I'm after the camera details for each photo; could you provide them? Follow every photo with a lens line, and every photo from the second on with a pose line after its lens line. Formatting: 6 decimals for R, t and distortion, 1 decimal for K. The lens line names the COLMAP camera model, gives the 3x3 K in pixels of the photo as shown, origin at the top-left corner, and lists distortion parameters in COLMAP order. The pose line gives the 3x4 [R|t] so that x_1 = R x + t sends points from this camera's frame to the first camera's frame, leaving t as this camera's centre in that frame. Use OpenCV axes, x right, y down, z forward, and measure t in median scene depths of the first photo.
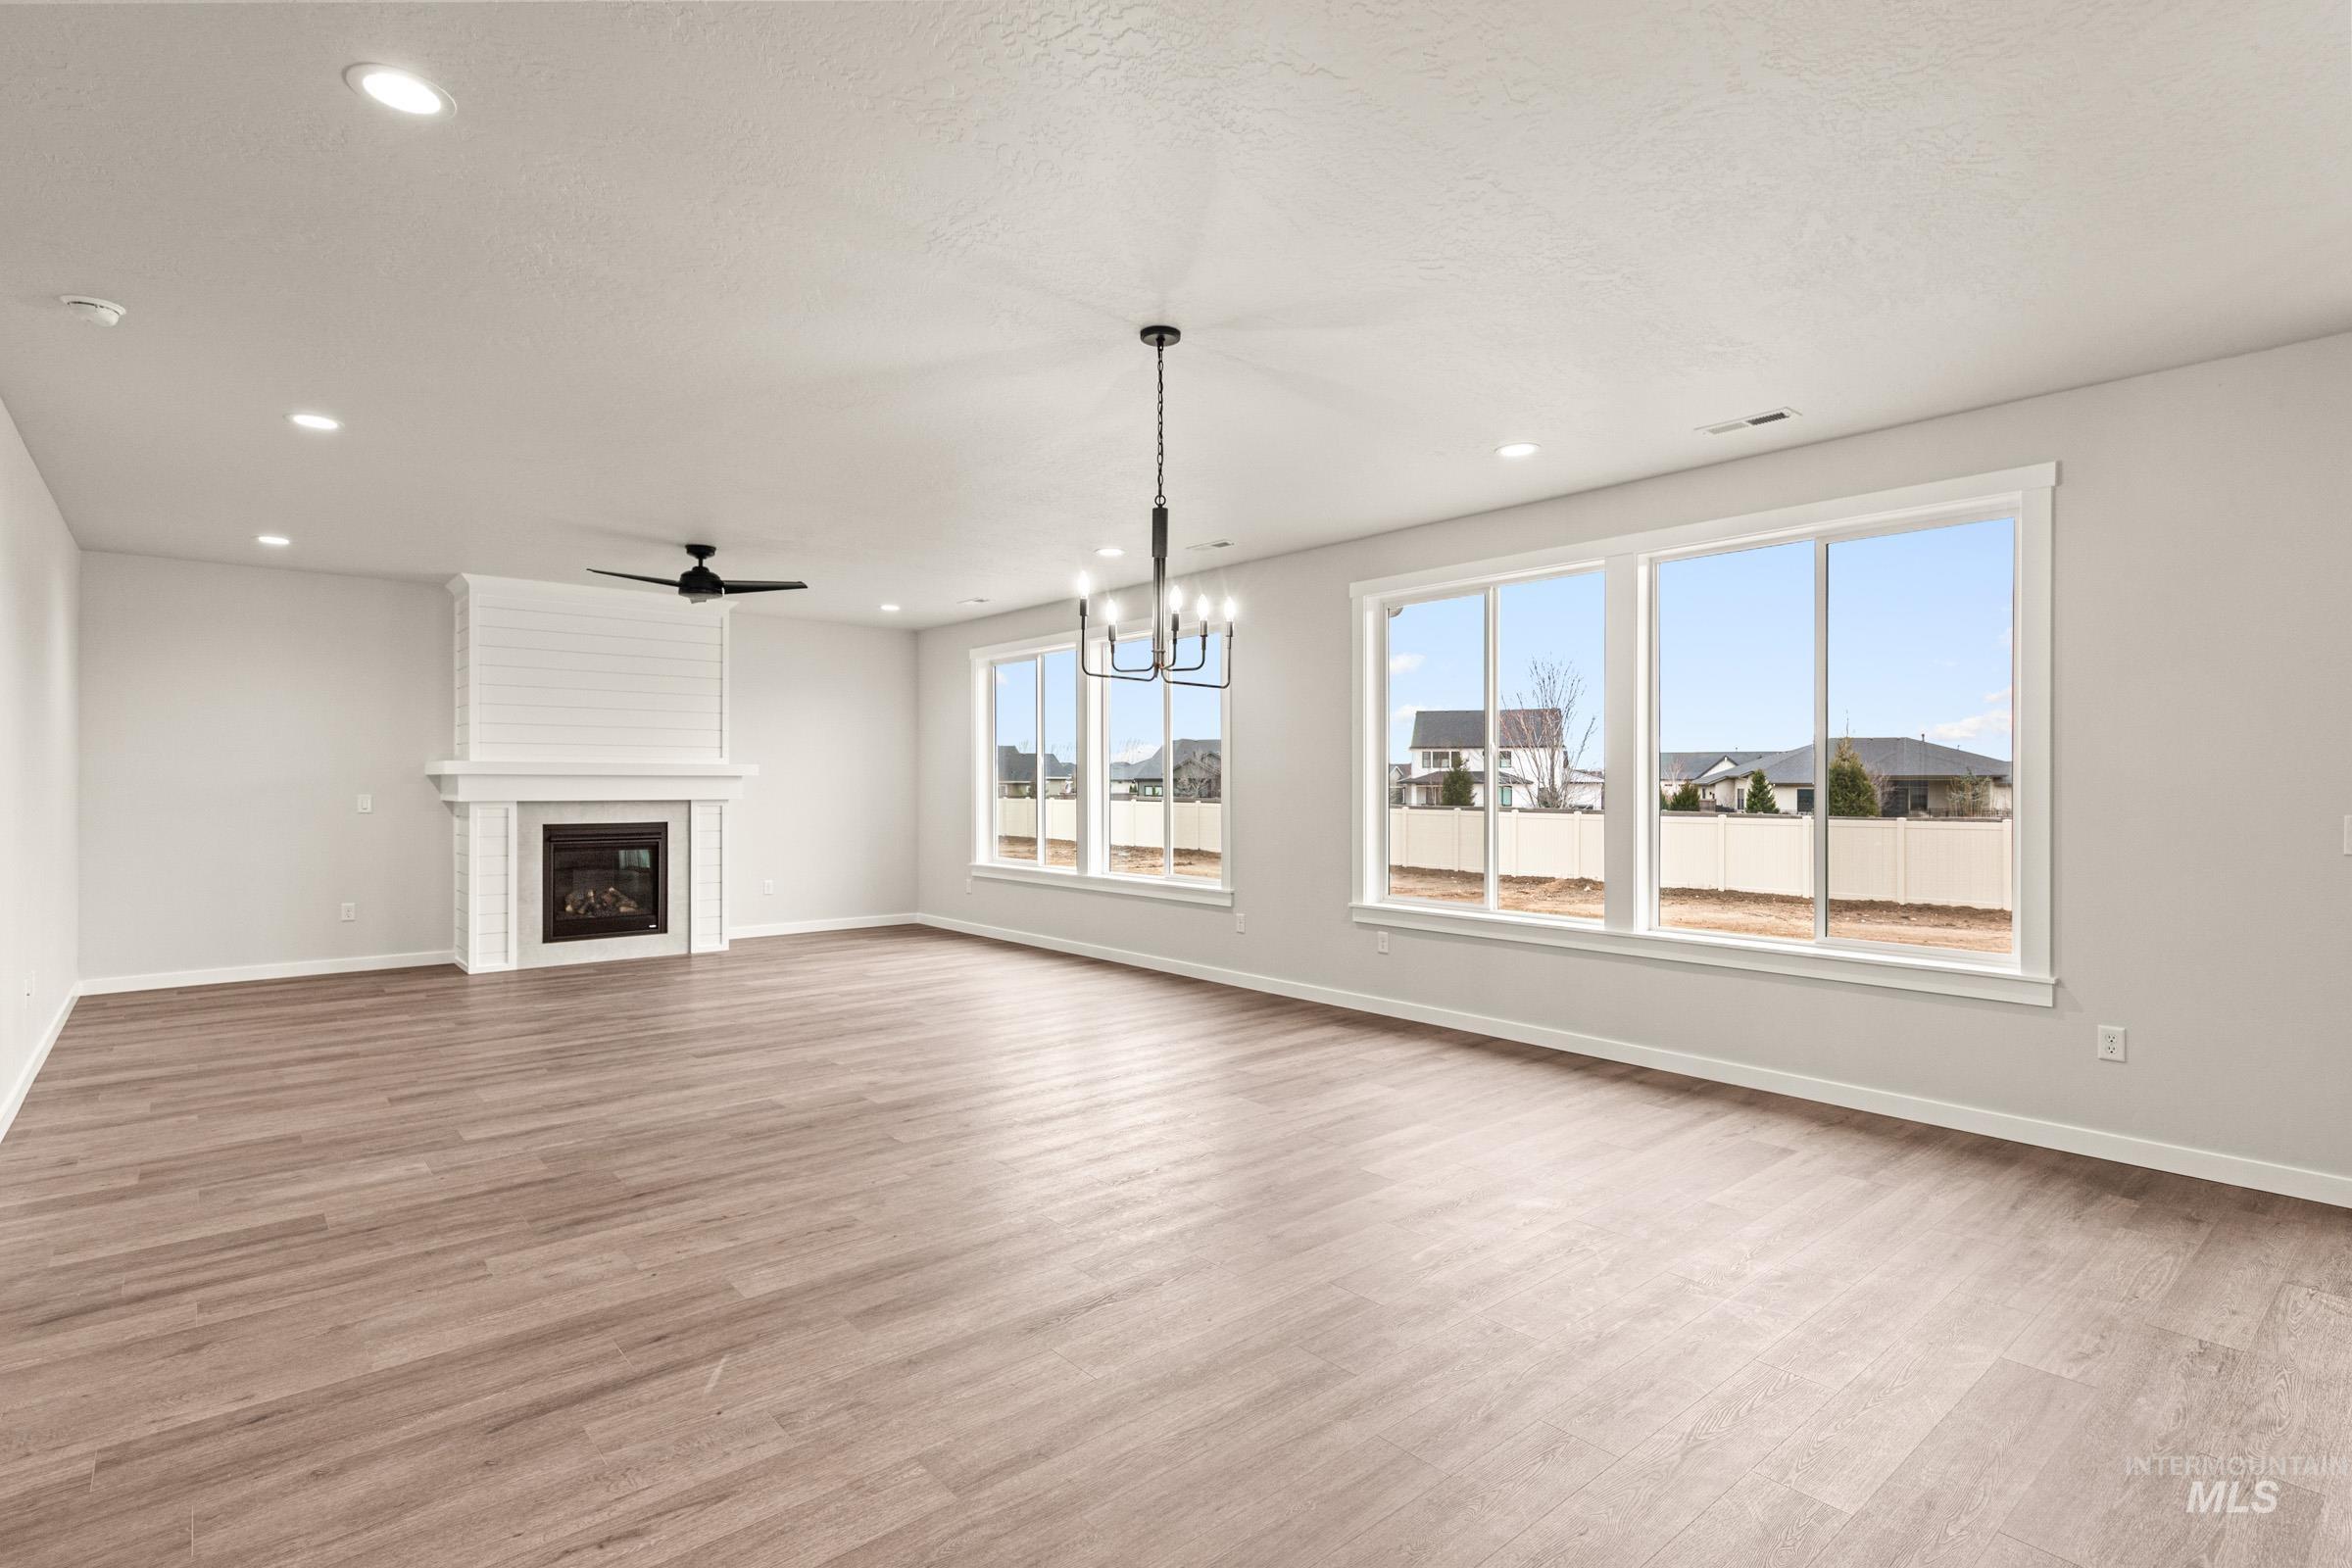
lens RADIAL K [[1117.2, 0, 1177.4], [0, 1117.2, 778.7], [0, 0, 1]] dist [0.016585, -0.000176]
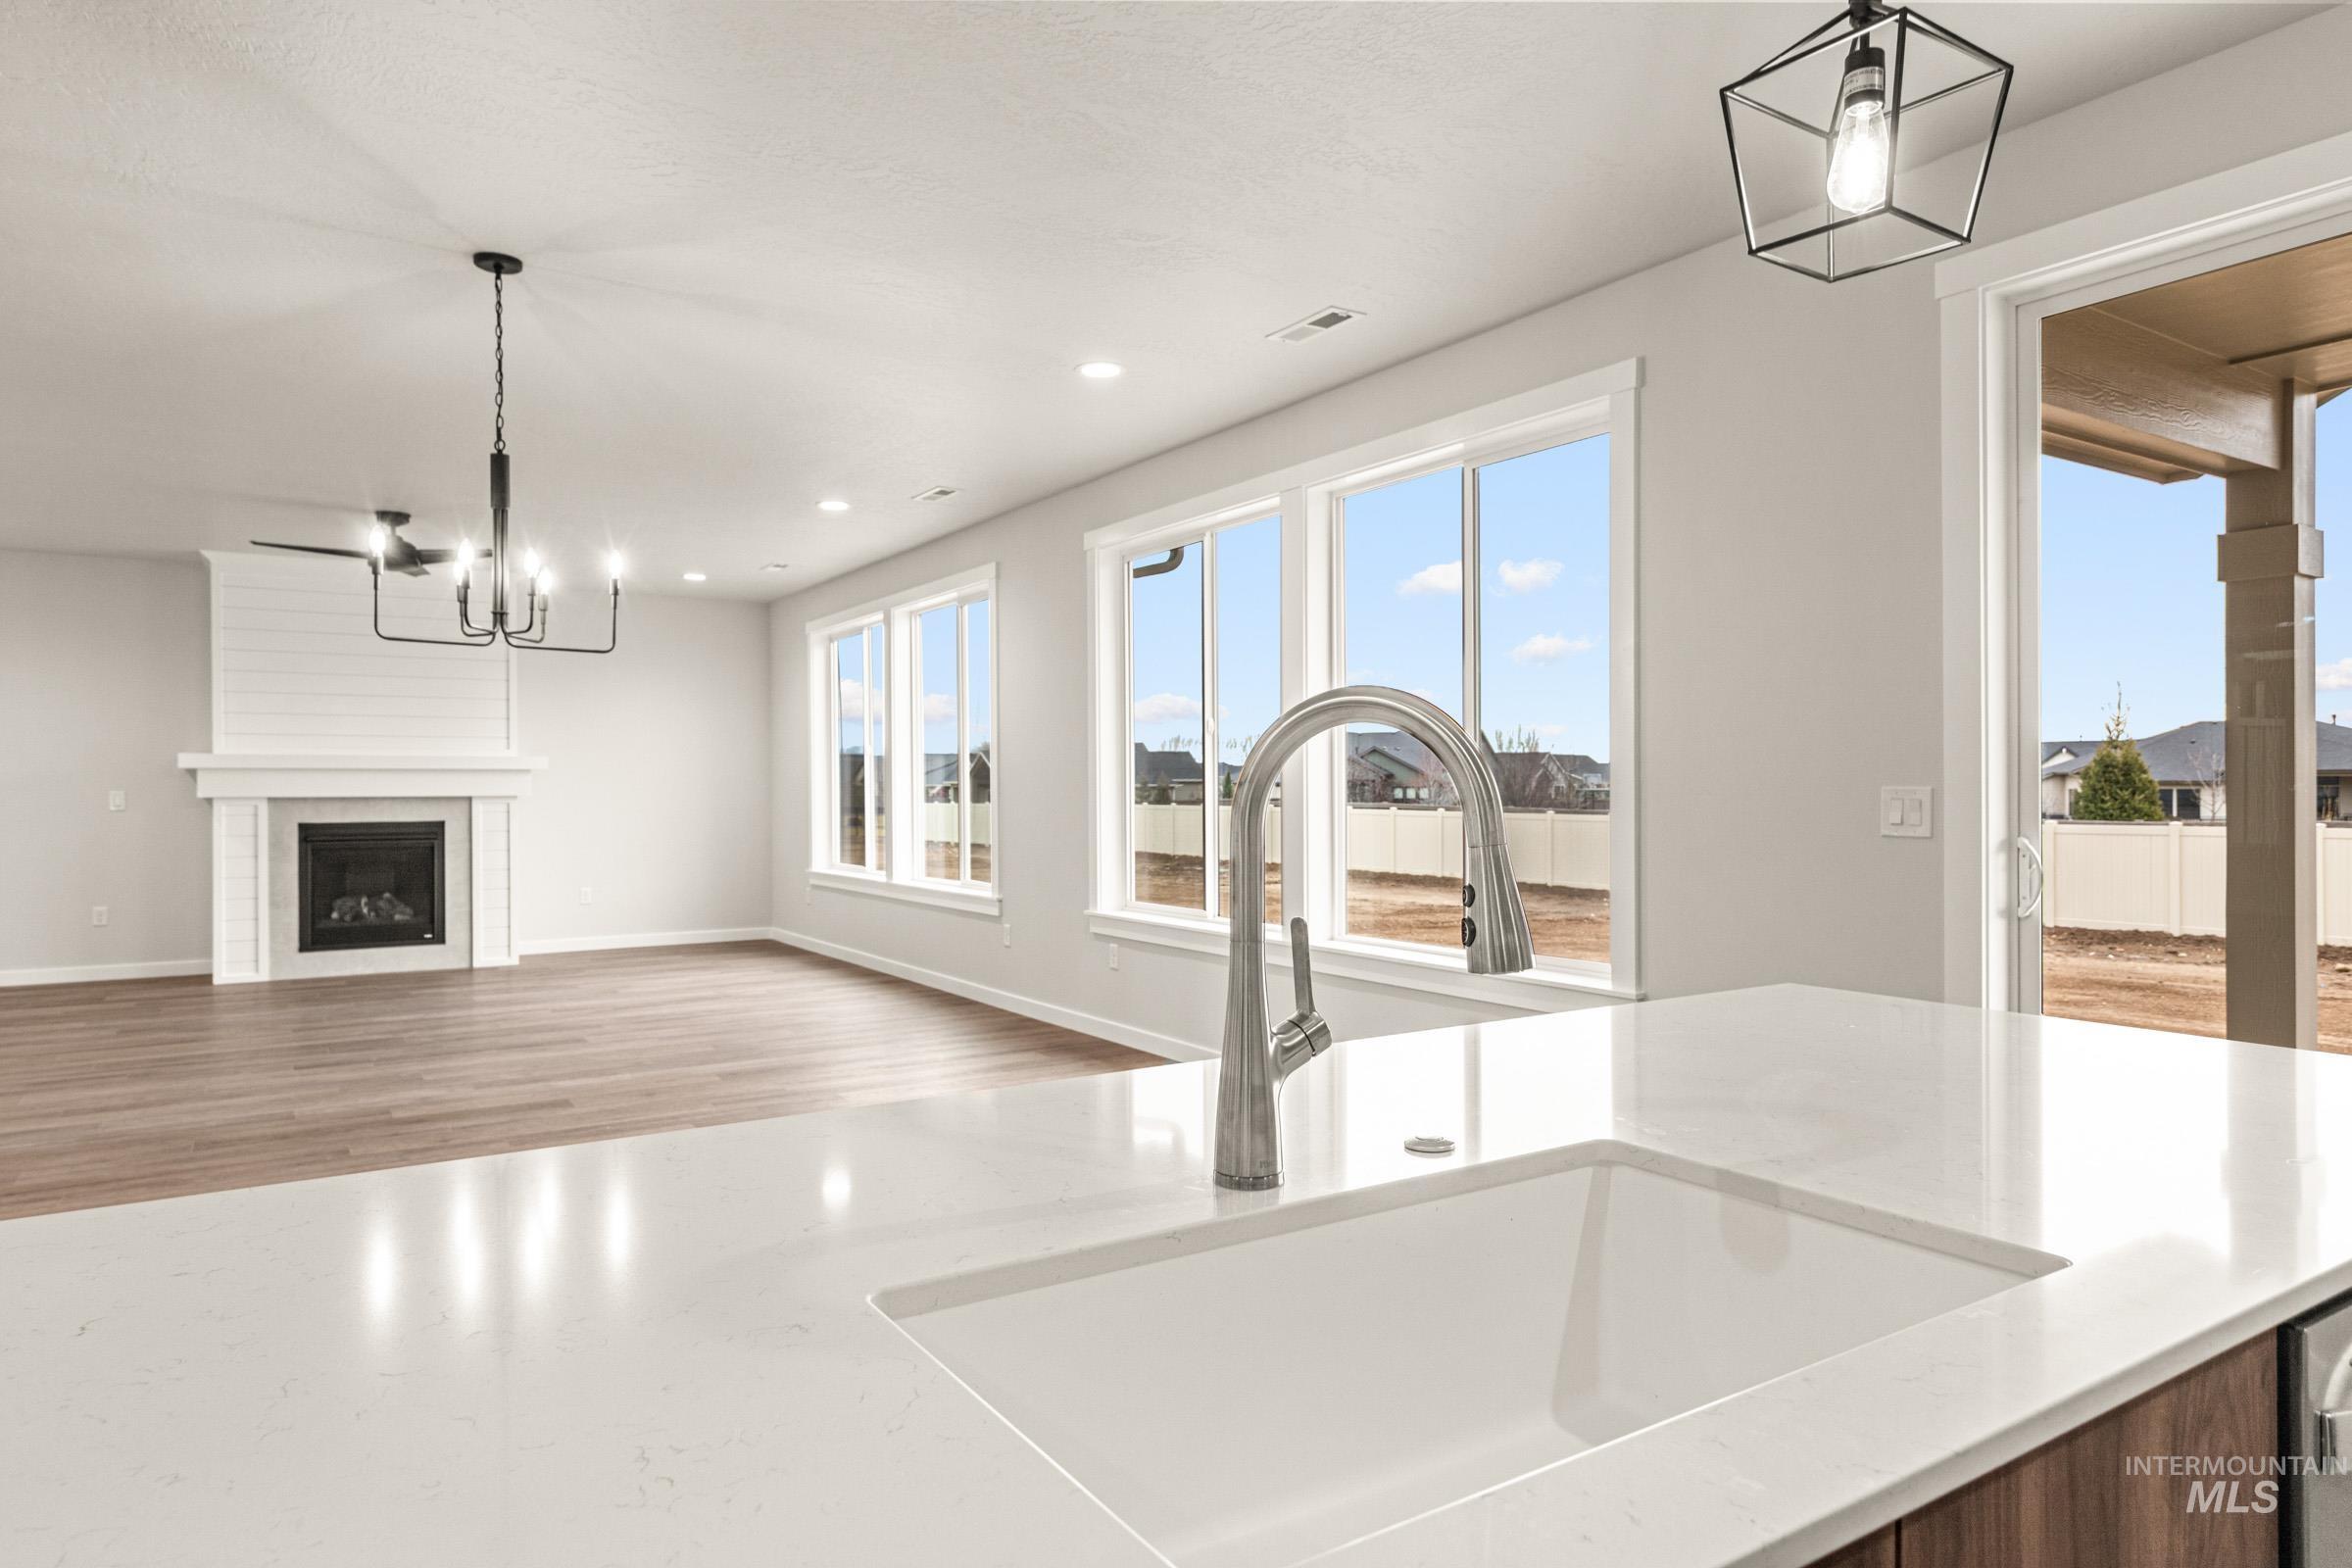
lens RADIAL K [[1357.2, 0, 1173.5], [0, 1357.2, 784.7], [0, 0, 1]] dist [0.008841, -0.000625]
pose [[0.991250, -0.005427, -0.131890, 0.290138], [0.005789, 0.999980, 0.002361, 0.010942], [0.131874, -0.003104, 0.991262, -0.007055]]
